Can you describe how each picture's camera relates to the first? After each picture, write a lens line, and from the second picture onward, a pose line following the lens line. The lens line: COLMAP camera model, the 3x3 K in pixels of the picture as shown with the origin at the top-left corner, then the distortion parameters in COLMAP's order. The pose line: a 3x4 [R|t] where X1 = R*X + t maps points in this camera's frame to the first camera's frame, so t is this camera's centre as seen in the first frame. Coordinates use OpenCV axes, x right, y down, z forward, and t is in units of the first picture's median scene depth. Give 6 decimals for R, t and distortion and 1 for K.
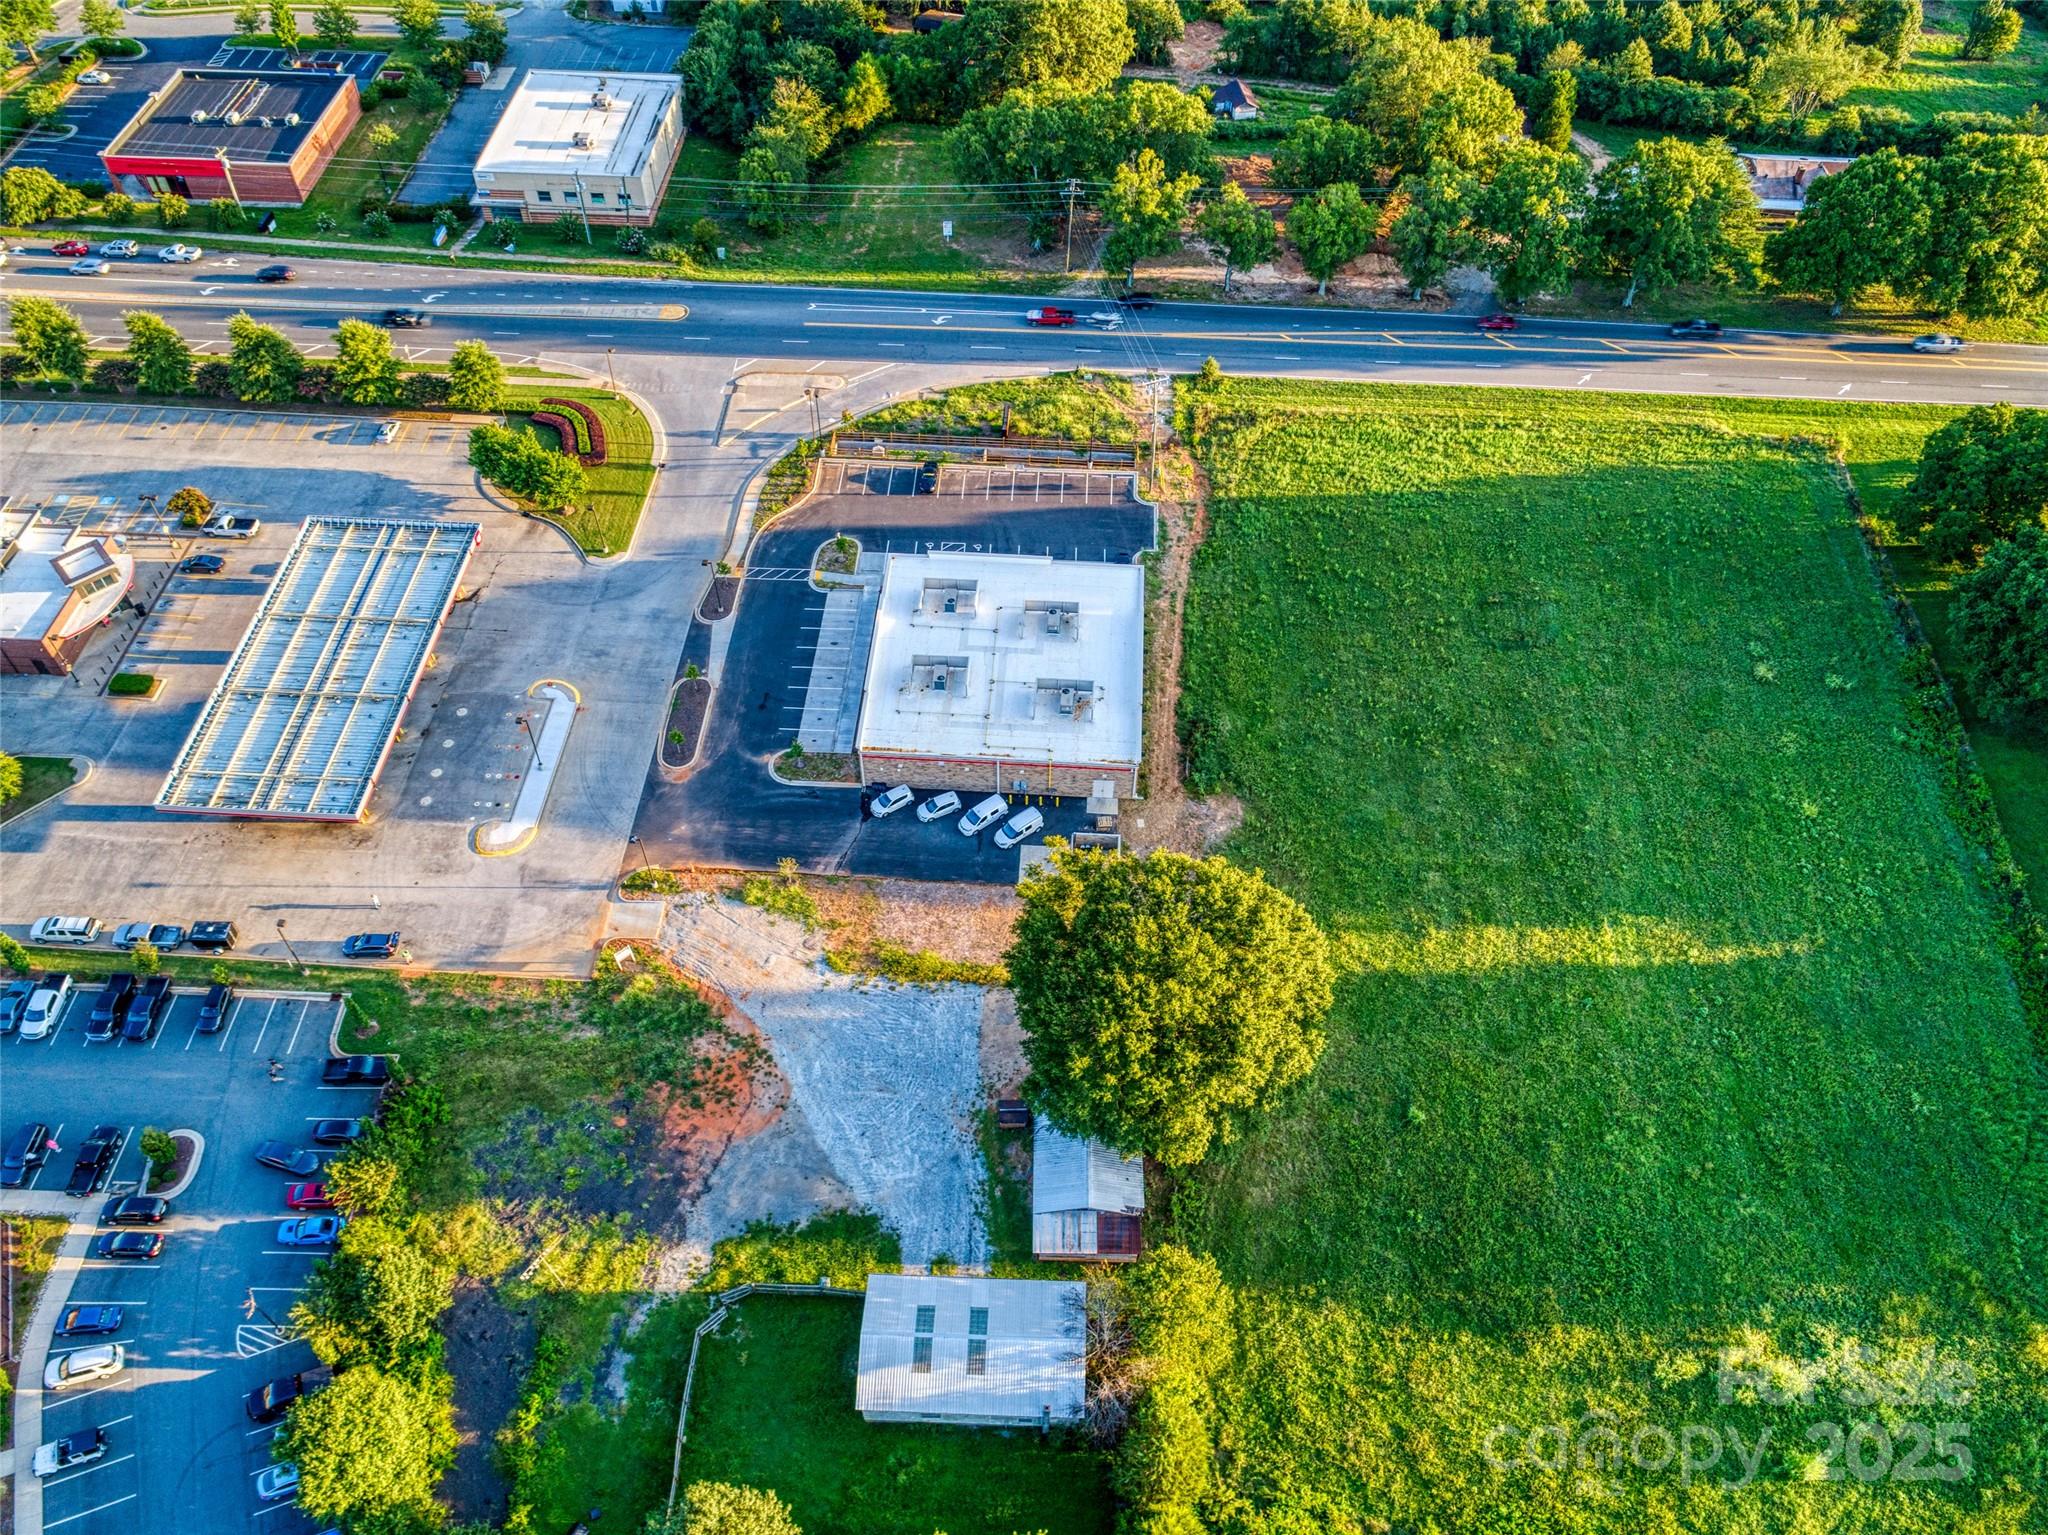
lens RADIAL K [[1555.5, 0, 1025.6], [0, 1555.5, 768.6], [0, 0, 1]] dist [-0.017515, 0.010240]
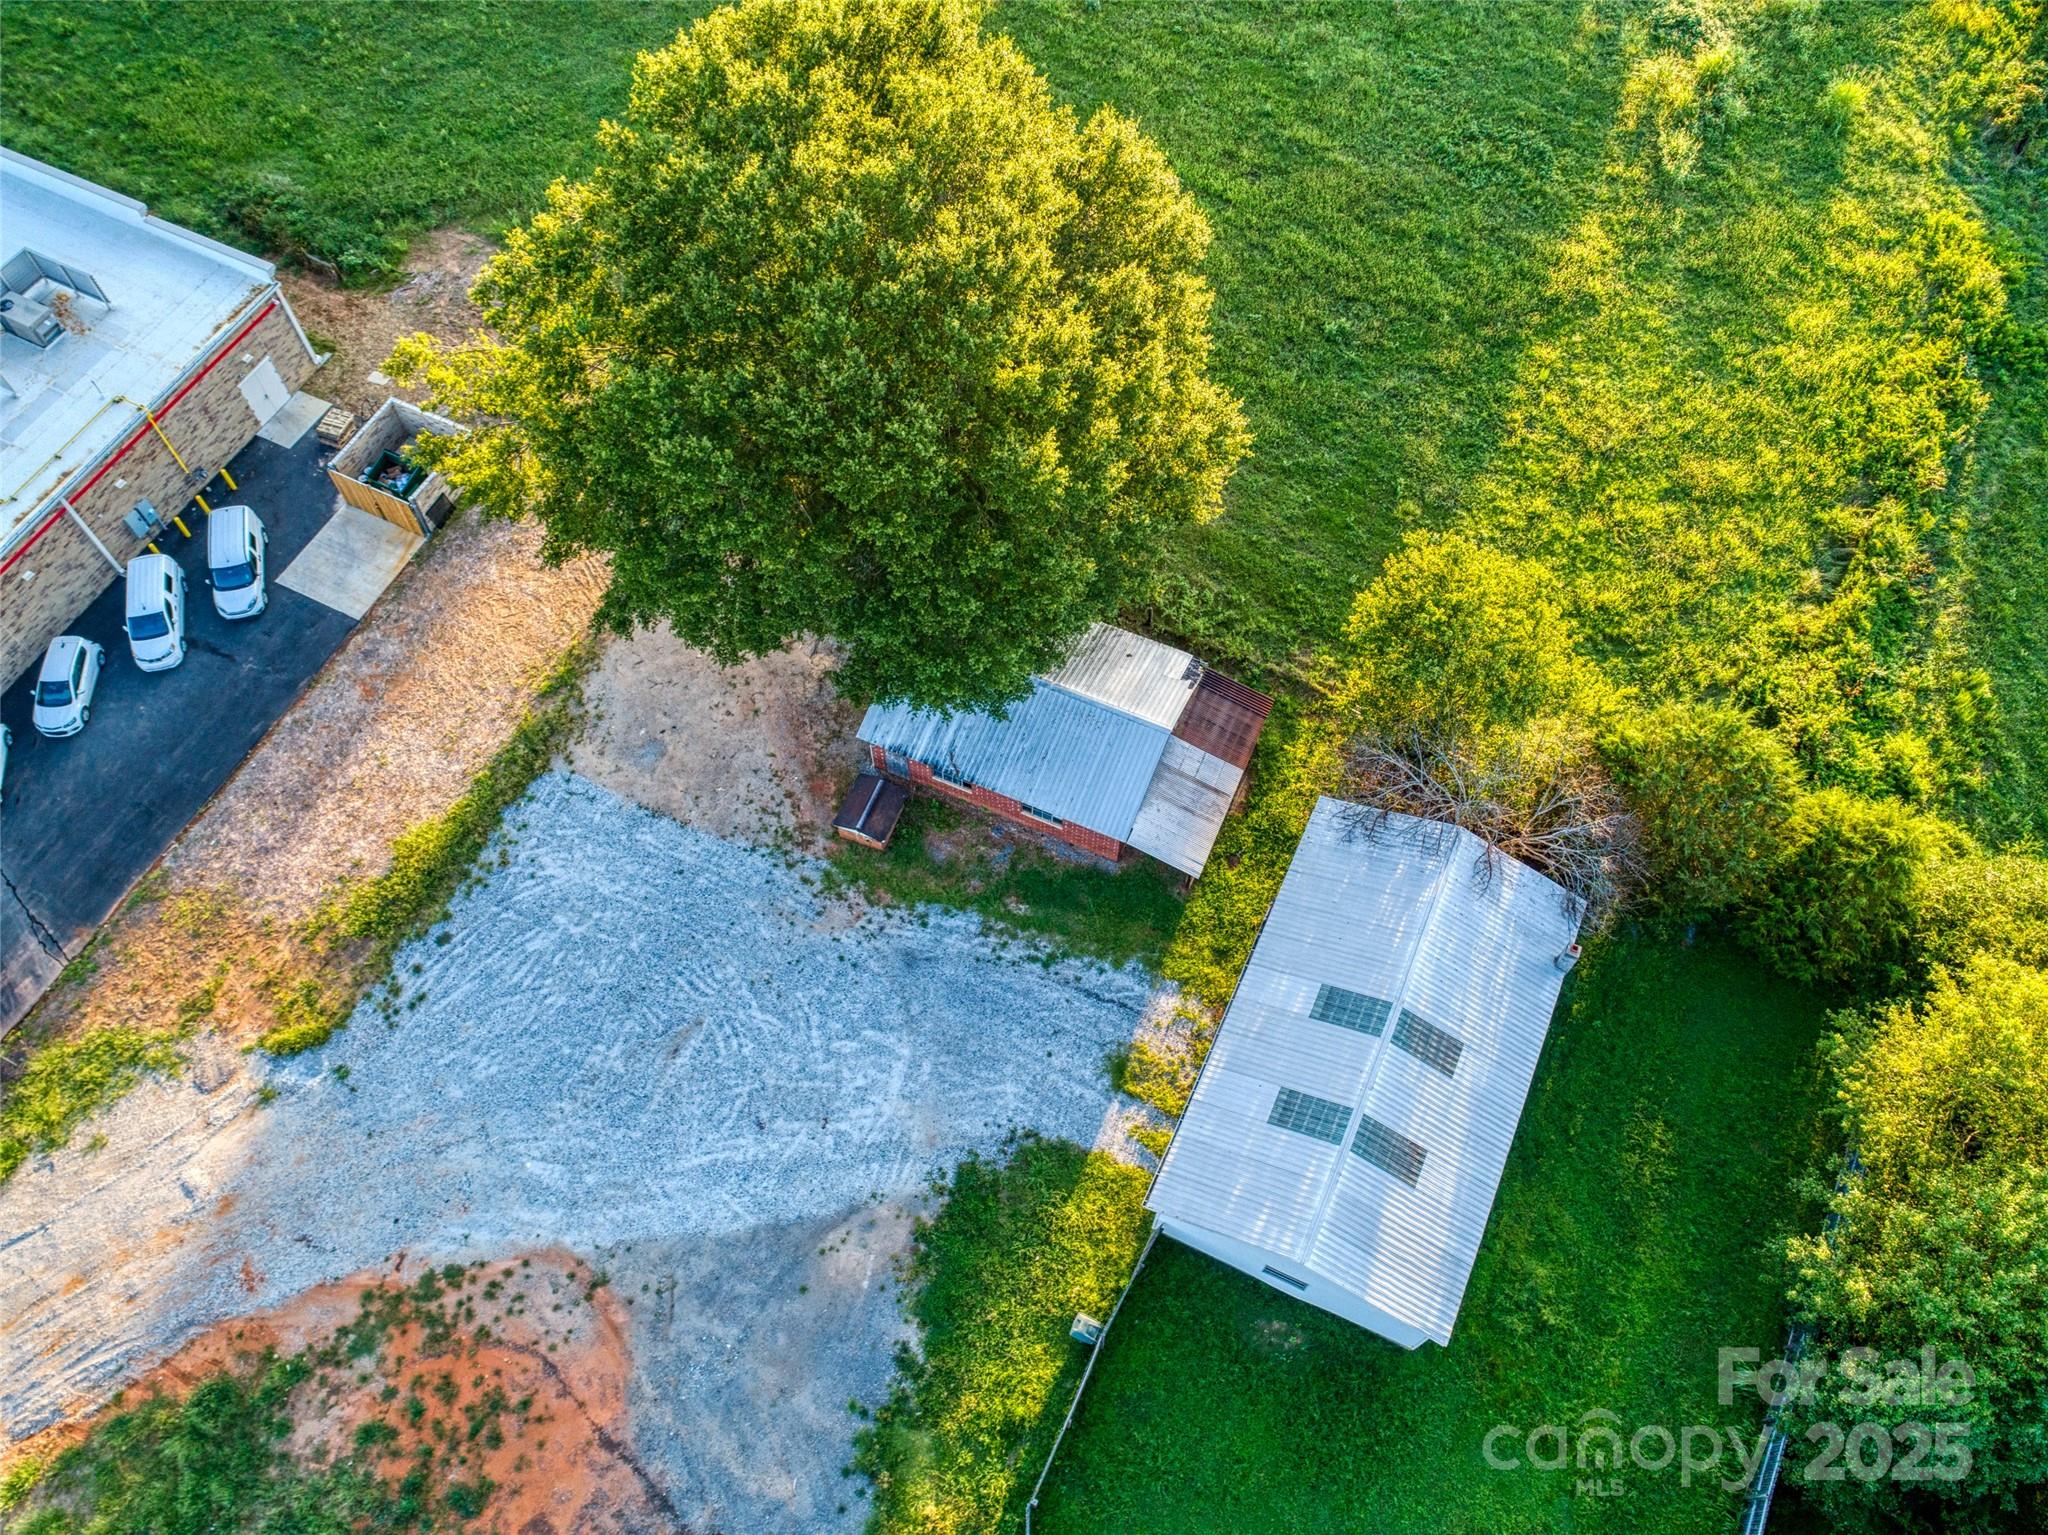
lens RADIAL K [[1555.5, 0, 1025.8], [0, 1555.5, 765.1], [0, 0, 1]] dist [-0.017515, 0.010240]
pose [[0.392566, -0.802907, 0.448589, -0.179477], [0.706715, 0.575476, 0.411560, 0.054167], [-0.588596, 0.155460, 0.793339, 0.583694]]
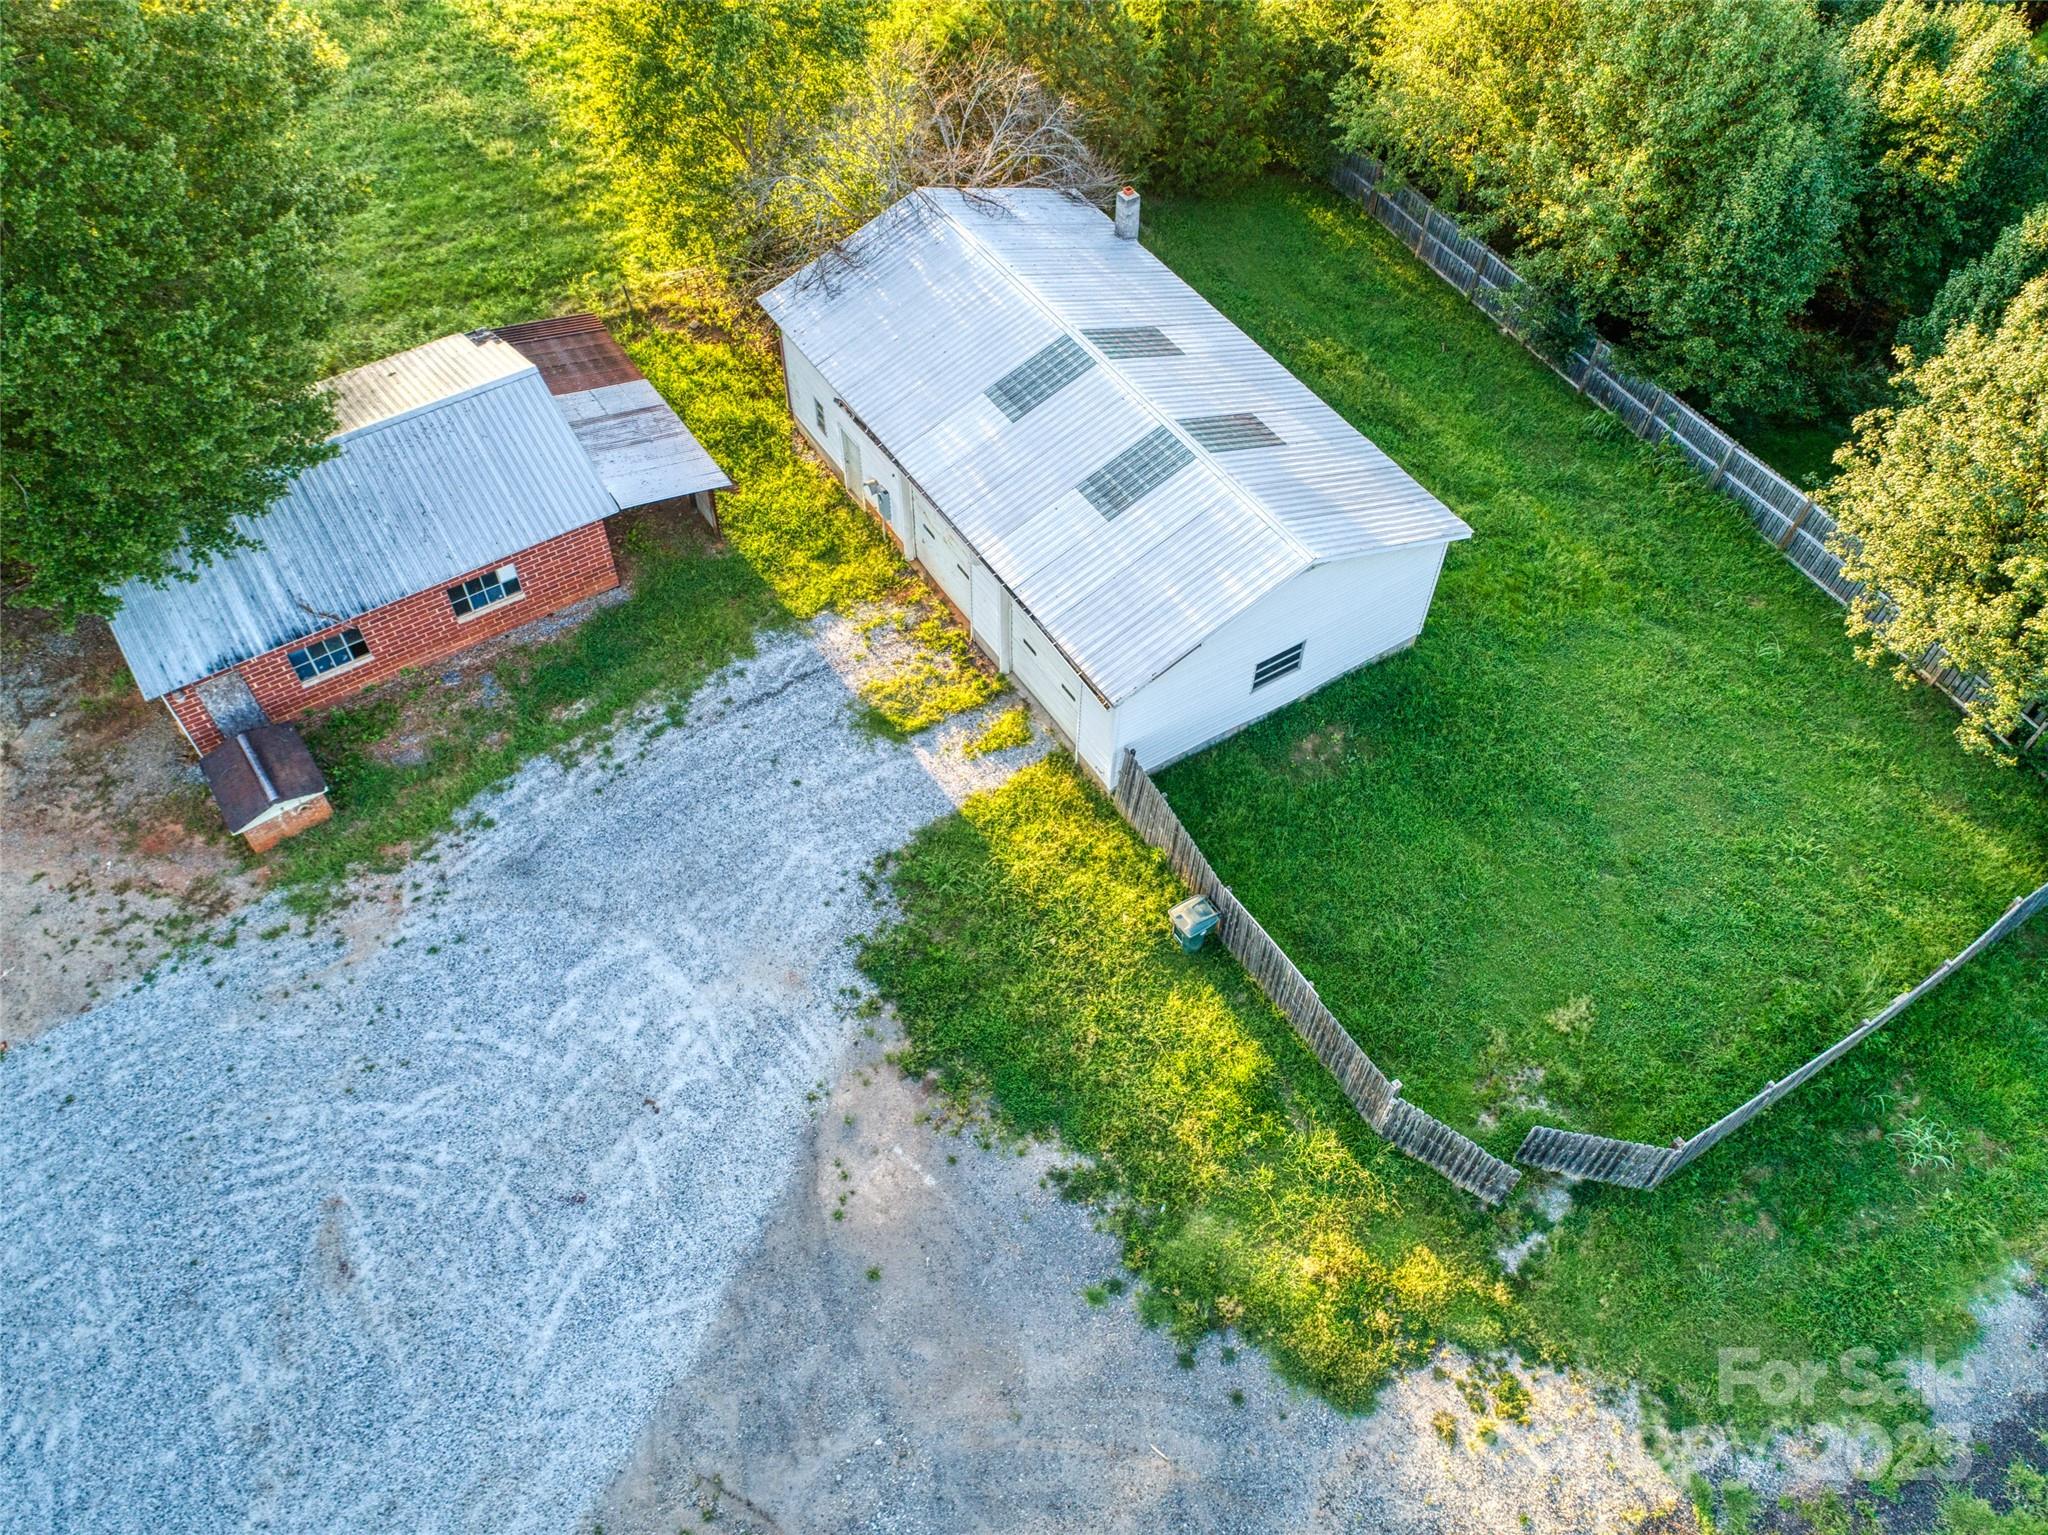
lens RADIAL K [[1555.5, 0, 1026.0], [0, 1555.5, 764.6], [0, 0, 1]] dist [-0.017515, 0.010240]
pose [[-0.563644, -0.658378, 0.498843, -0.204570], [0.624133, 0.056137, 0.779299, 0.092038], [-0.541076, 0.750591, 0.379274, 0.797283]]
